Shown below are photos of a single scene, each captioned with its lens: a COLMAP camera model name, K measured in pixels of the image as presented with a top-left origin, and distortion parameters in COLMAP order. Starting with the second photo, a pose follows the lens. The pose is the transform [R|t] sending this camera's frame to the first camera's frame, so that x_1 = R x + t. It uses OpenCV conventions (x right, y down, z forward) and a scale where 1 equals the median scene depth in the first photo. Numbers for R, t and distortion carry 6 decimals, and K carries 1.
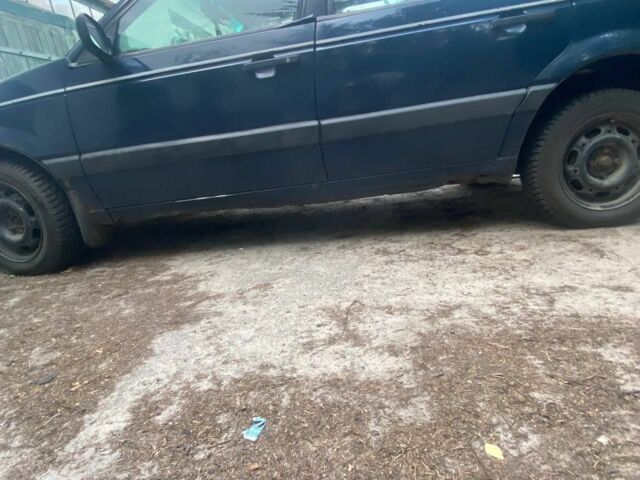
lens RADIAL K [[365.9, 0, 320.0], [0, 365.9, 240.0], [0, 0, 1]] dist [0.009774, -0.000486]
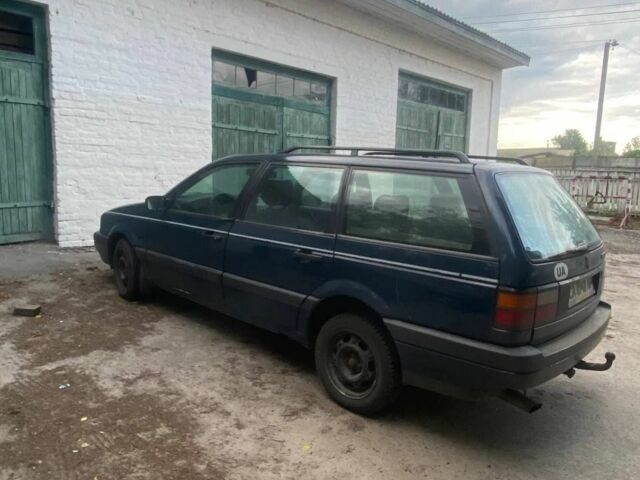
lens RADIAL K [[471.7, 0, 320.0], [0, 471.7, 240.0], [0, 0, 1]] dist [0.007234, -0.001142]
pose [[0.784118, 0.263533, -0.561881, 2.228390], [-0.320328, 0.947303, -0.002721, -0.868246], [0.531554, 0.182120, 0.827214, -0.896570]]
